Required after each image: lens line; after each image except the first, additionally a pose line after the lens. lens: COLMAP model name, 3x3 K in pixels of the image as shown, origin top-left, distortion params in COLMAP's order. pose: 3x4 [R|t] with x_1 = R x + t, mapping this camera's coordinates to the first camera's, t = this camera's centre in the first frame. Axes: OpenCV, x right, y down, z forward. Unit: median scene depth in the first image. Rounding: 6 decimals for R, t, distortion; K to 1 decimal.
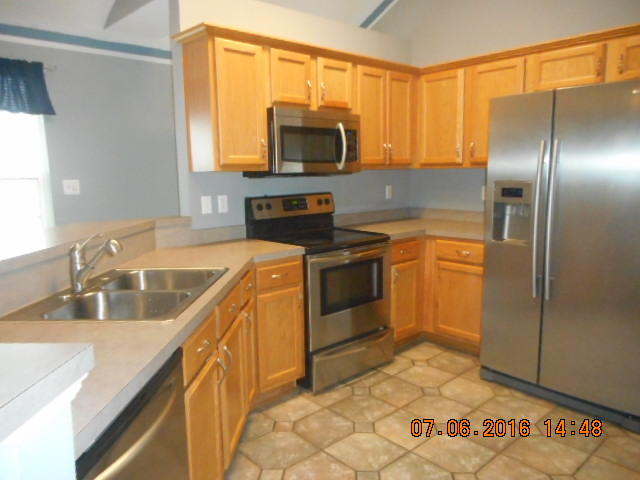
lens RADIAL K [[483.7, 0, 322.0], [0, 483.7, 238.2], [0, 0, 1]] dist [0.010686, 0.005163]
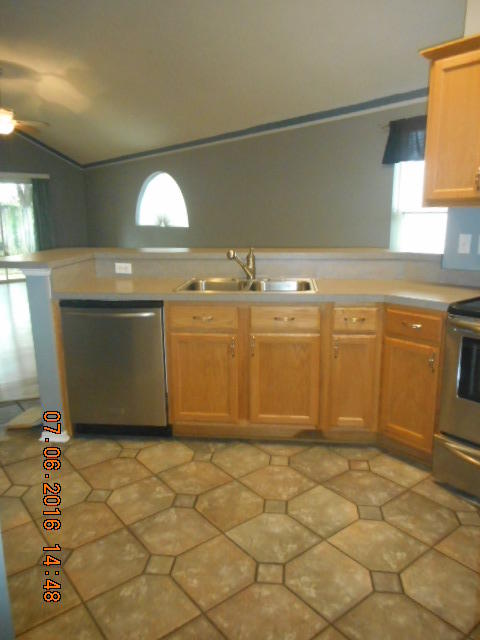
lens RADIAL K [[483.7, 0, 240.9], [0, 483.7, 319.6], [0, 0, 1]] dist [0.010686, 0.005163]
pose [[-0.067204, 0.226131, -0.971776, 0.823033], [-0.124833, 0.964419, 0.233052, -0.105373], [0.989899, 0.136972, -0.036584, 0.726687]]
